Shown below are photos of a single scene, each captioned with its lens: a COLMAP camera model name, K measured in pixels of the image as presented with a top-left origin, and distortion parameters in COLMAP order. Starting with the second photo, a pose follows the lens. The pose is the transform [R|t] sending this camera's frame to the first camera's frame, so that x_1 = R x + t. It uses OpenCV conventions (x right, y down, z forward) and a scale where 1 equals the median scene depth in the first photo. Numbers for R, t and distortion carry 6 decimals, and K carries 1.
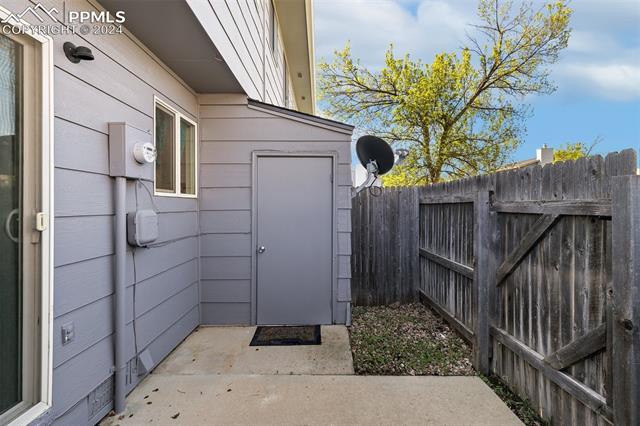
lens RADIAL K [[283.5, 0, 317.2], [0, 283.5, 211.5], [0, 0, 1]] dist [0.001965, 0.000316]
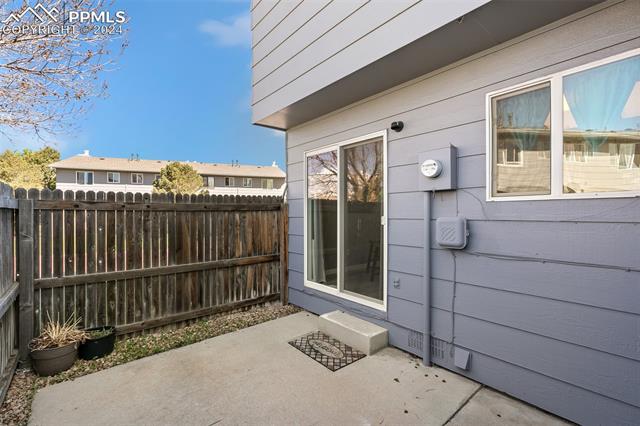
lens RADIAL K [[283.5, 0, 317.2], [0, 283.5, 211.5], [0, 0, 1]] dist [0.001965, 0.000316]
pose [[-0.754788, 0.010313, -0.655888, 0.559995], [0.001873, 0.999906, 0.013568, -0.044761], [0.655967, 0.009013, -0.754736, 1.632633]]
